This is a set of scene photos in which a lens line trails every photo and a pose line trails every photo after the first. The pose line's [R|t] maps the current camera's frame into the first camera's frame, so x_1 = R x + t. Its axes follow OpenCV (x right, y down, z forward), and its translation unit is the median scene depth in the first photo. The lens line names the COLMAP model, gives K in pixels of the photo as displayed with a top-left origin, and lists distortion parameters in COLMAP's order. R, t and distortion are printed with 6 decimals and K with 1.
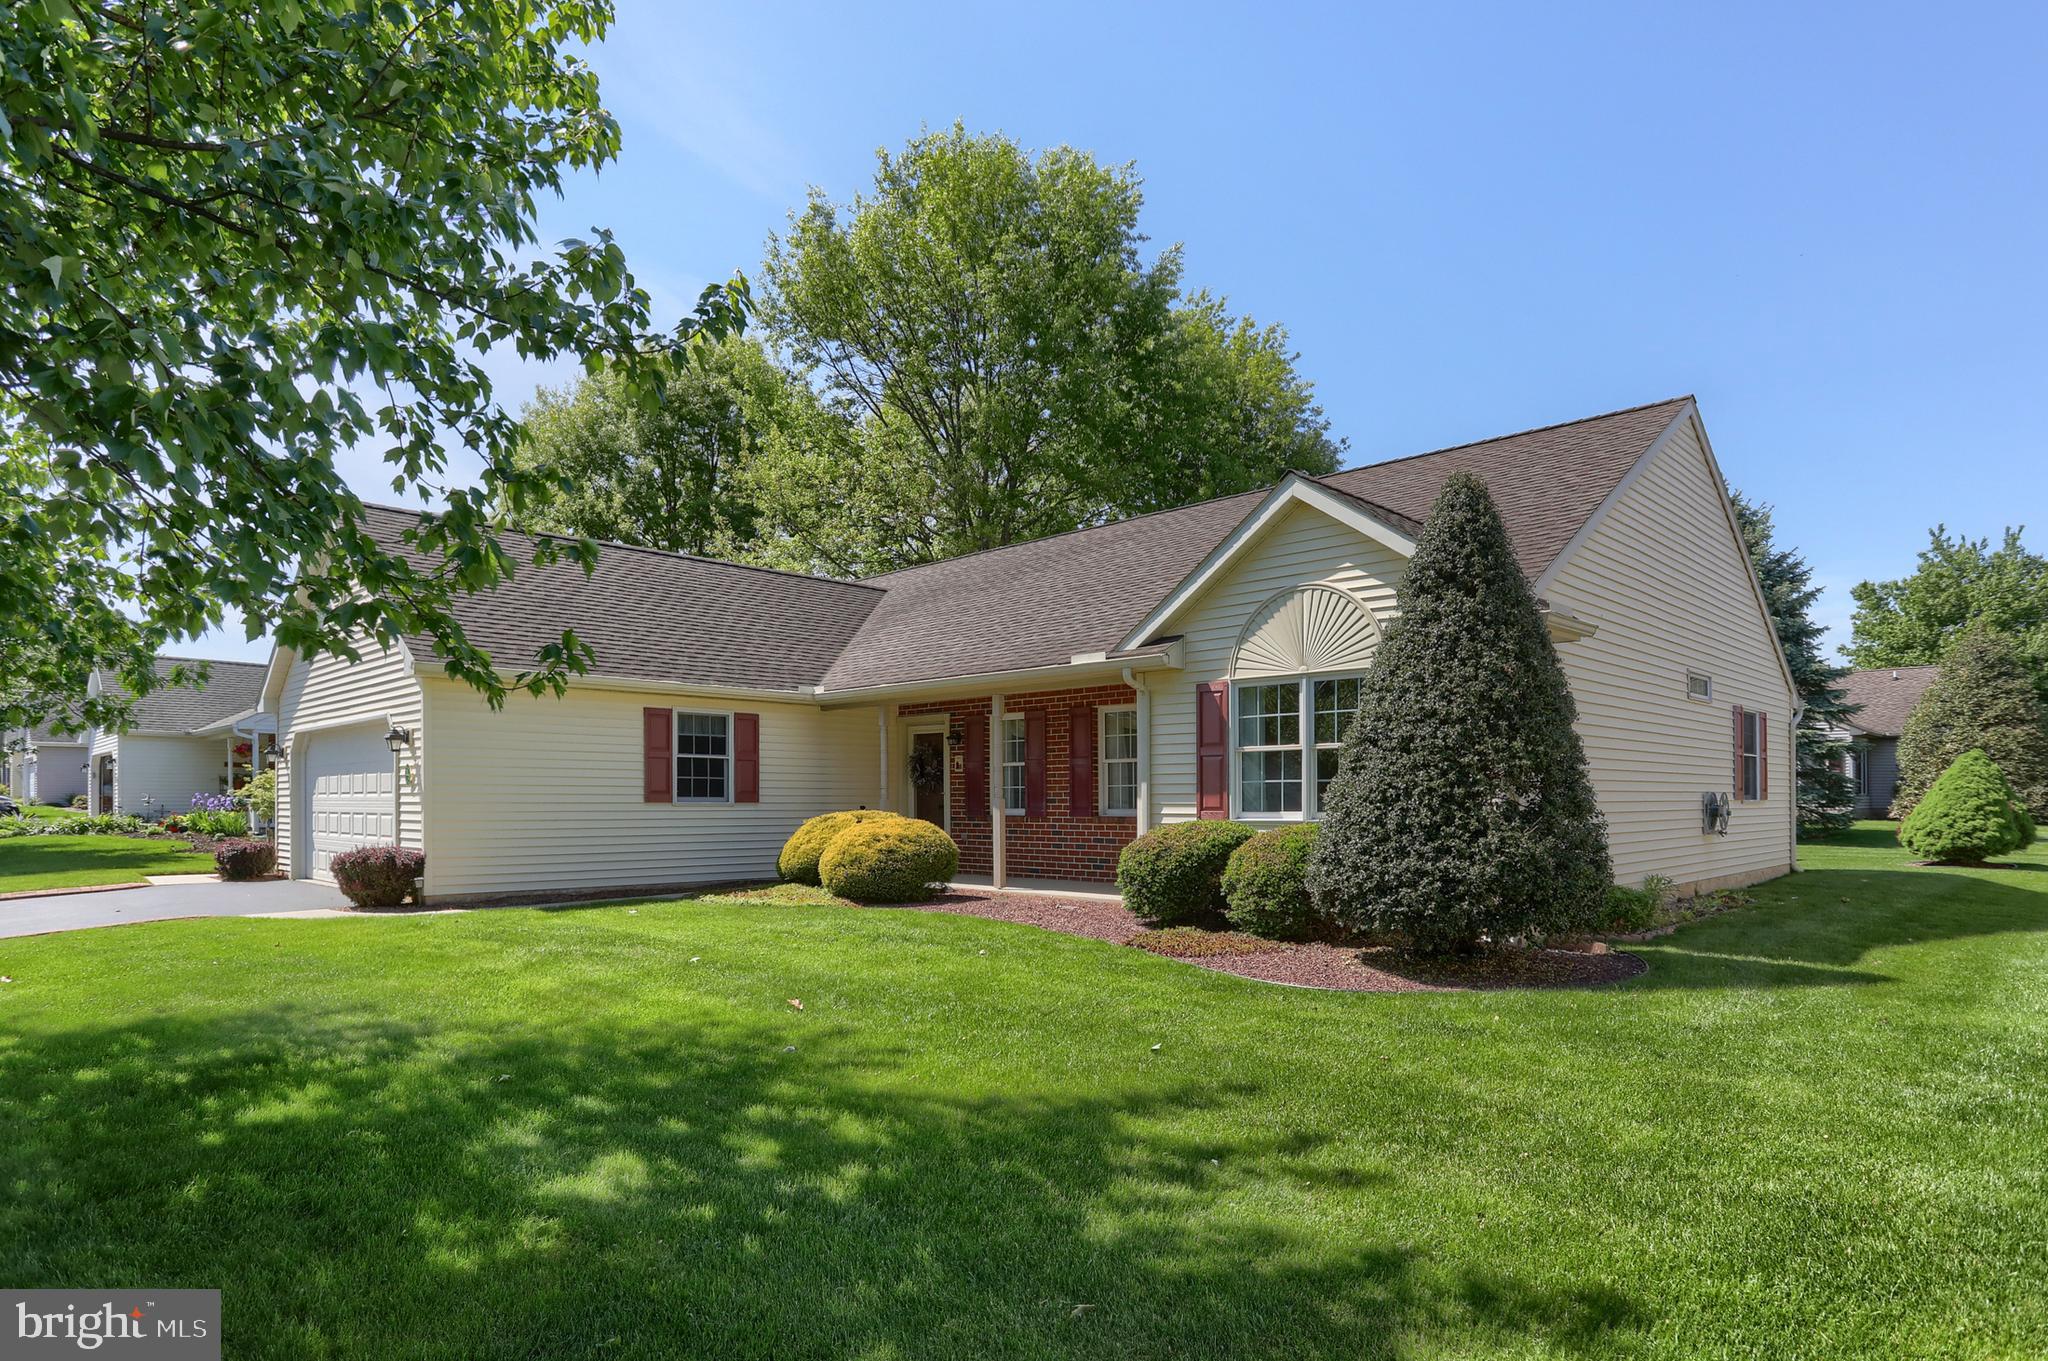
lens RADIAL K [[1144.0, 0, 1026.6], [0, 1144.0, 787.2], [0, 0, 1]] dist [-0.002604, -0.000081]
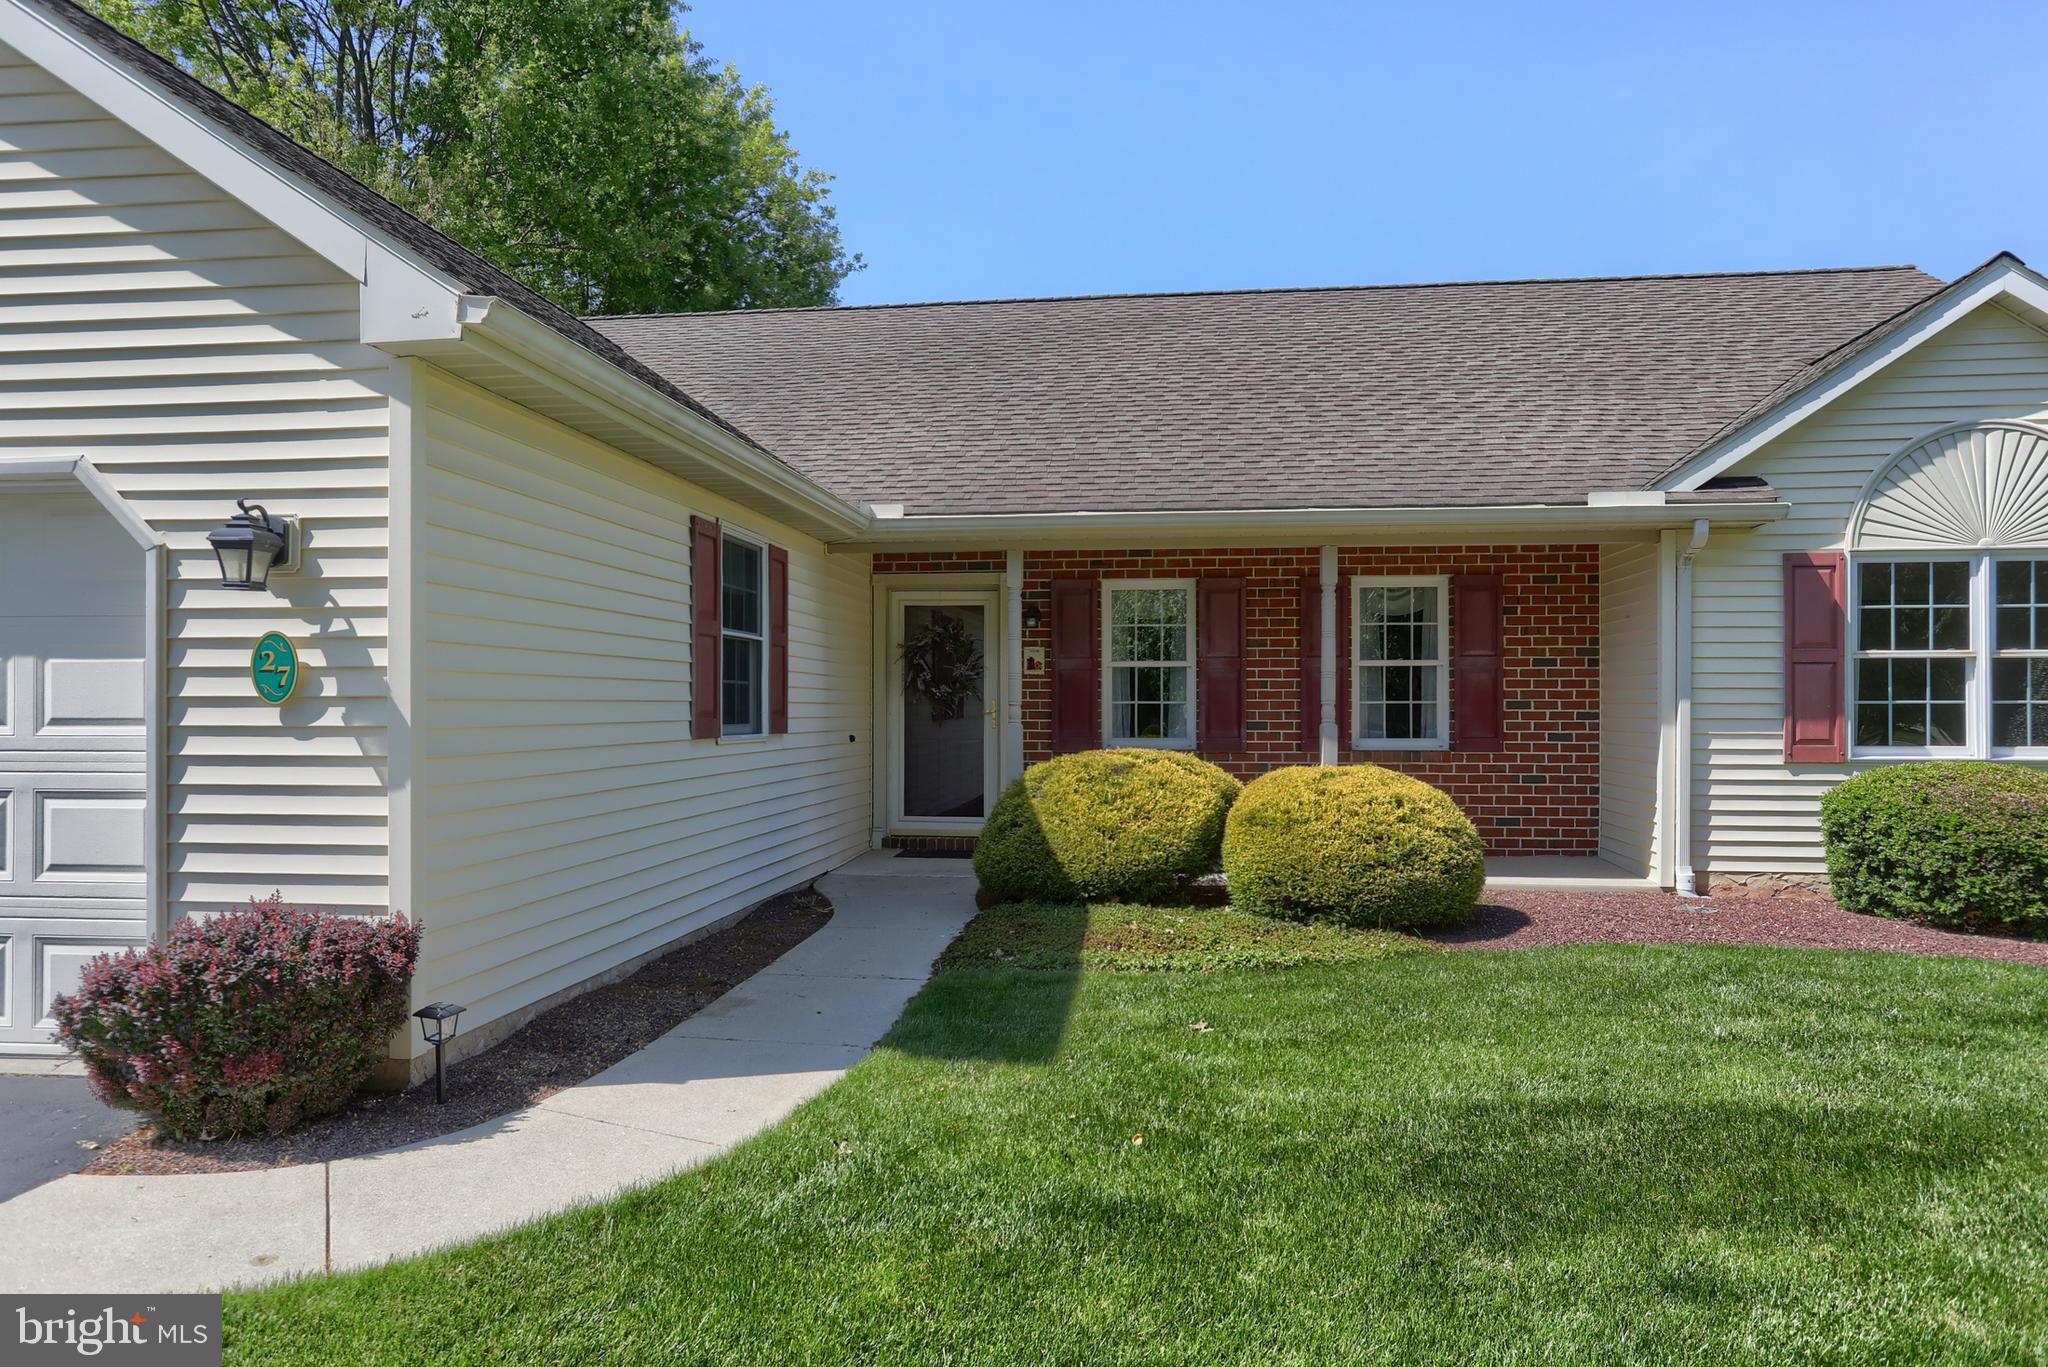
lens RADIAL K [[1342.7, 0, 1026.3], [0, 1342.7, 701.6], [0, 0, 1]] dist [-0.009676, 0.002512]
pose [[0.800298, 0.001897, 0.599599, -0.685918], [-0.007903, 0.999942, 0.007384, -0.006962], [-0.599550, -0.010648, 0.800266, 0.663429]]
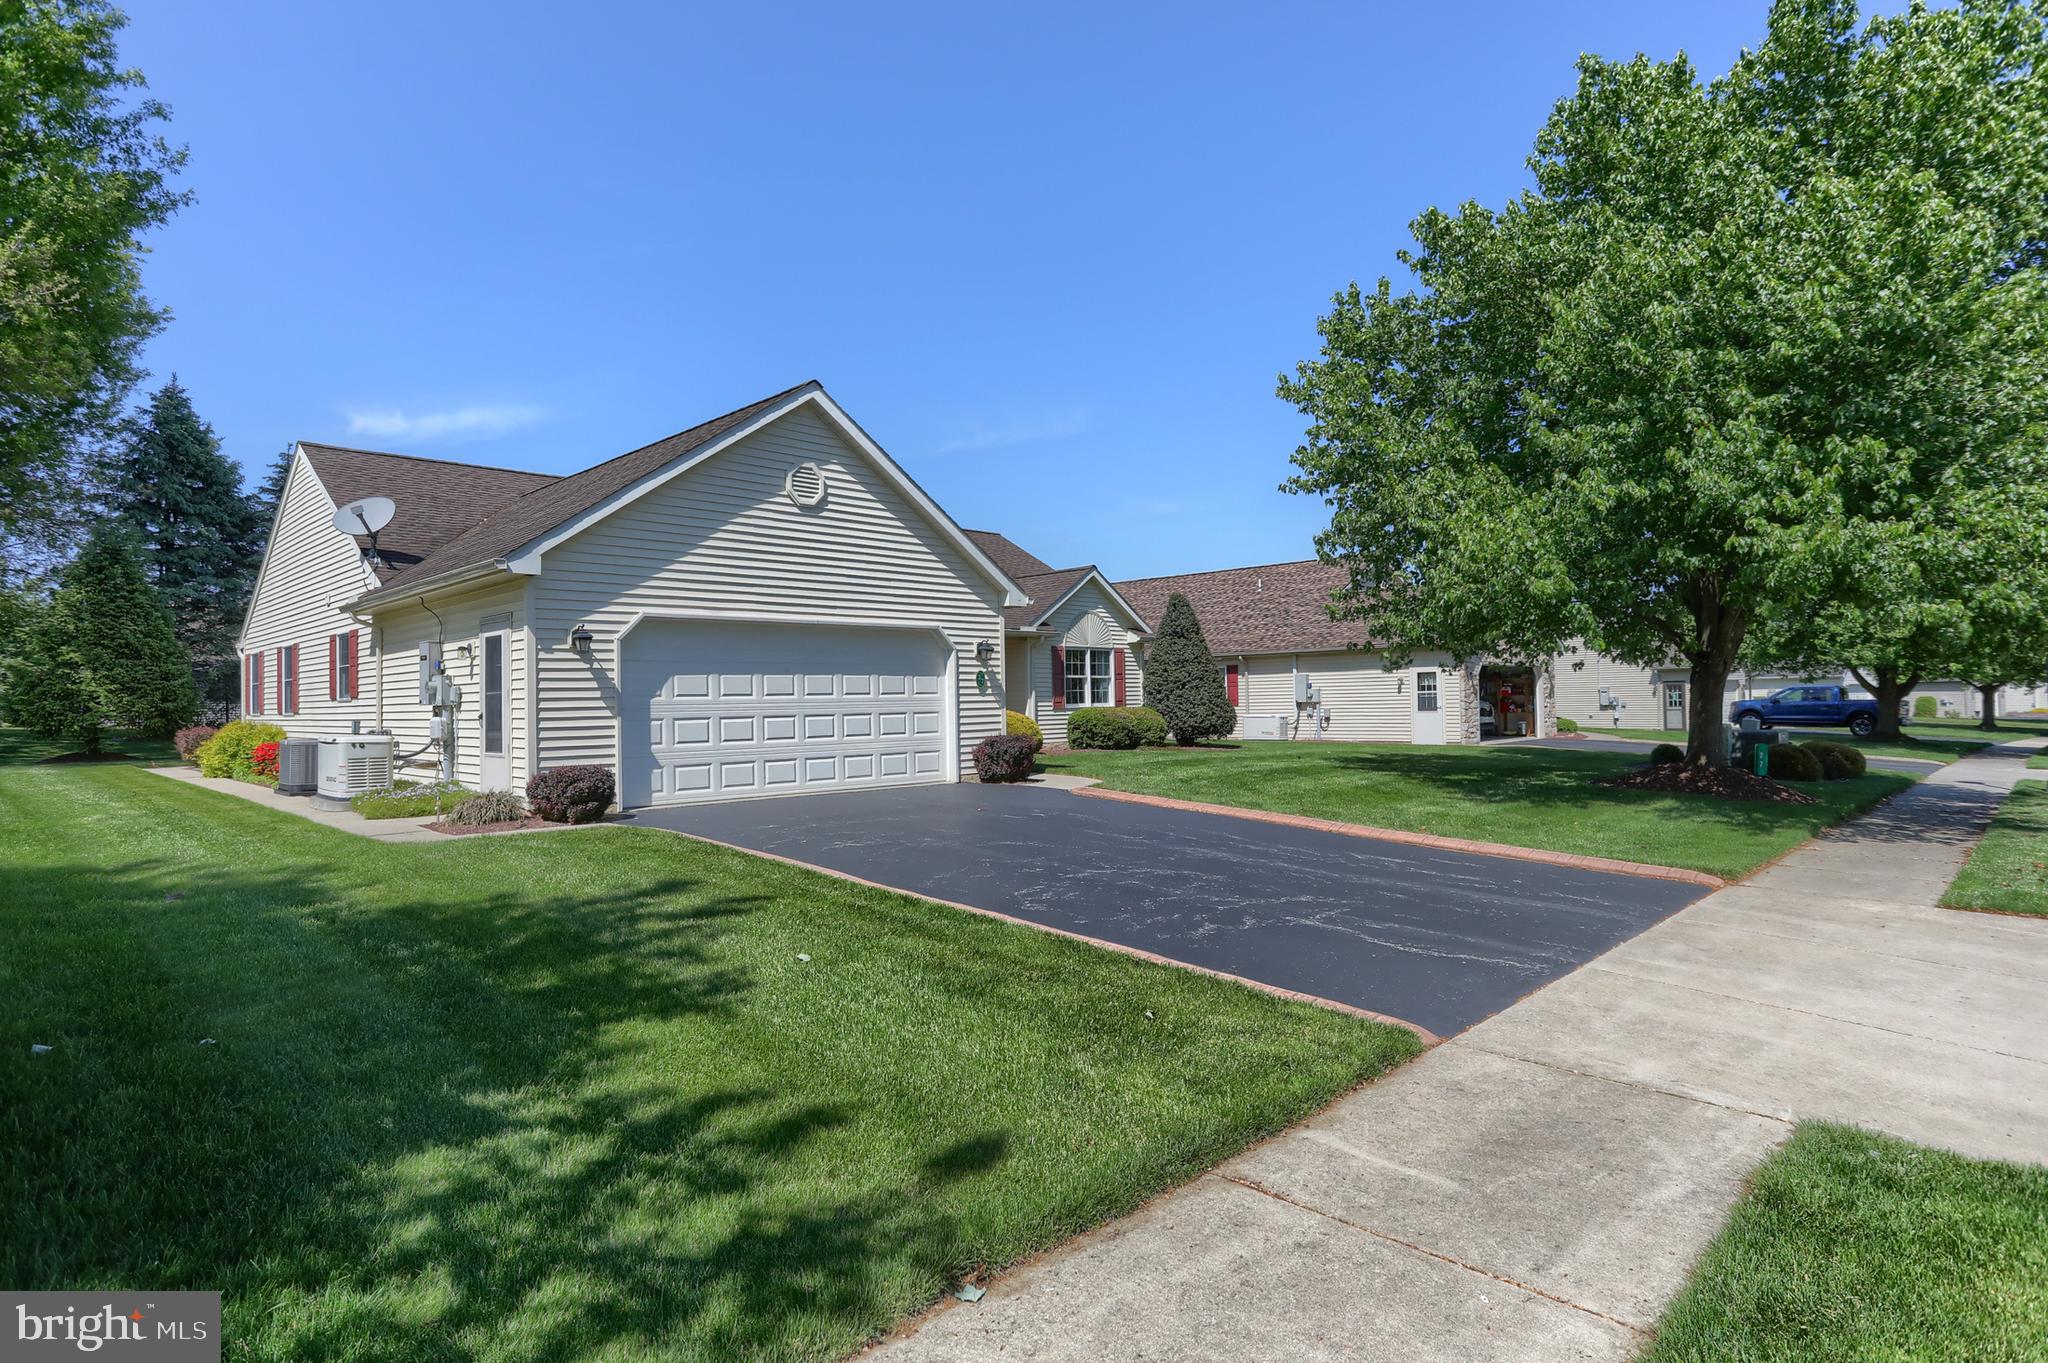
lens RADIAL K [[1108.5, 0, 1024.0], [0, 1108.5, 681.5], [0, 0, 1]] dist [-0.043473, 0.000038]
pose [[0.008742, 0.018043, 0.999799, -2.039542], [0.005784, 0.999820, -0.018094, 0.016544], [-0.999945, 0.005941, 0.008636, 1.067294]]
